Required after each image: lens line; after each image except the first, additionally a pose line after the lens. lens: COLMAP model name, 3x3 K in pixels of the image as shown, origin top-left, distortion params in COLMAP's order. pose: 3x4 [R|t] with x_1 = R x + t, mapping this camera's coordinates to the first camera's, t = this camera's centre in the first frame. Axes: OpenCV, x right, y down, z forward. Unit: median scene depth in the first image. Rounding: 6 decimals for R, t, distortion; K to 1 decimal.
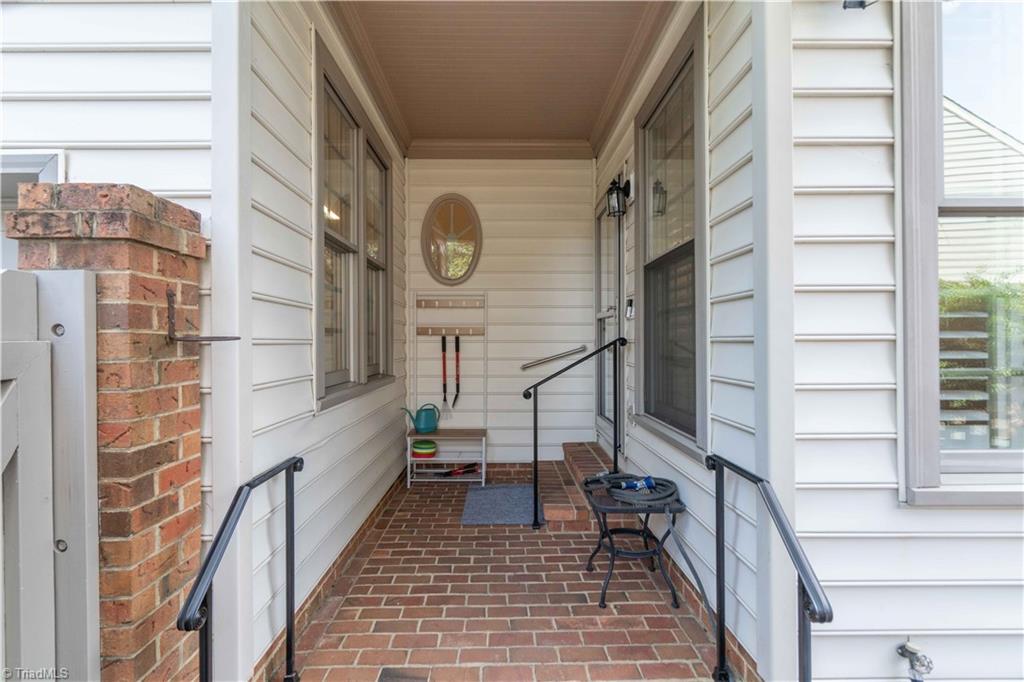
lens RADIAL K [[471.3, 0, 507.2], [0, 471.3, 342.3], [0, 0, 1]] dist [-0.002594, -0.000216]
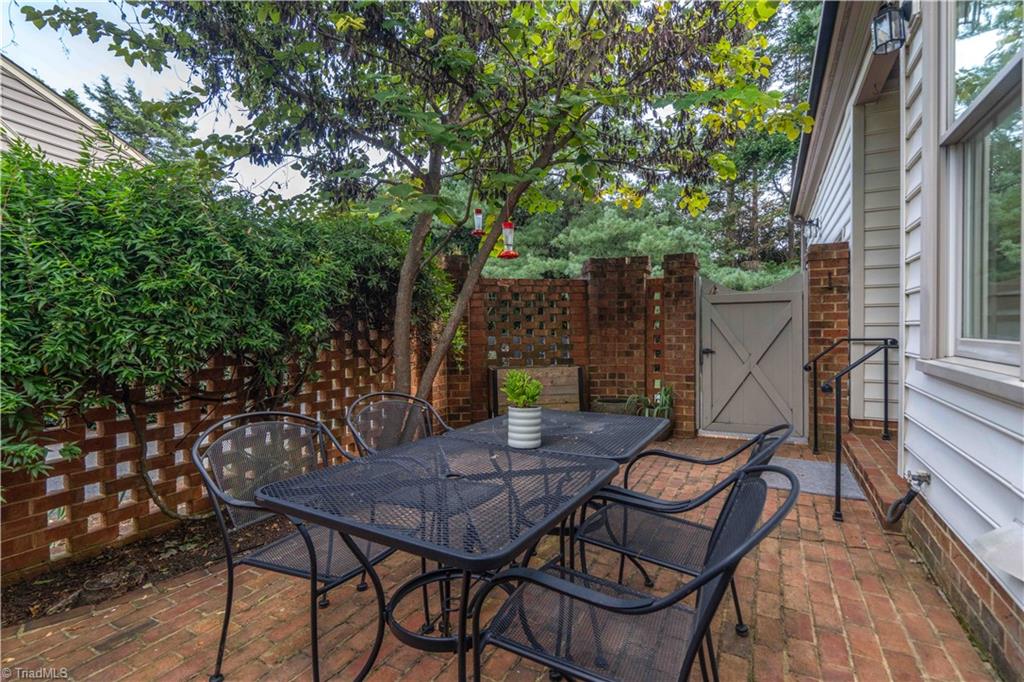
lens RADIAL K [[471.3, 0, 508.0], [0, 471.3, 336.6], [0, 0, 1]] dist [-0.002594, -0.000216]
pose [[-0.494788, 0.025603, -0.868637, 2.967552], [0.010342, 0.999669, 0.023575, 0.213608], [0.868952, 0.002681, -0.494889, 0.688717]]
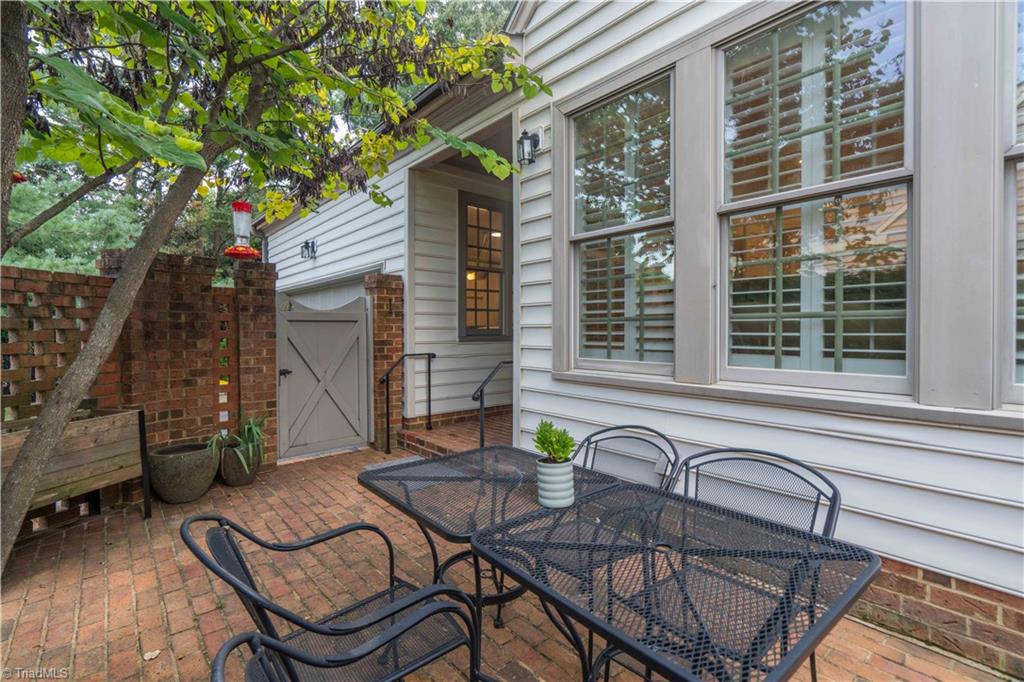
lens RADIAL K [[471.3, 0, 508.9], [0, 471.3, 336.7], [0, 0, 1]] dist [-0.002594, -0.000216]
pose [[0.644800, 0.015291, -0.764198, 2.661955], [-0.002911, 0.999842, 0.017549, 0.116690], [0.764346, -0.009091, 0.644743, -0.655548]]
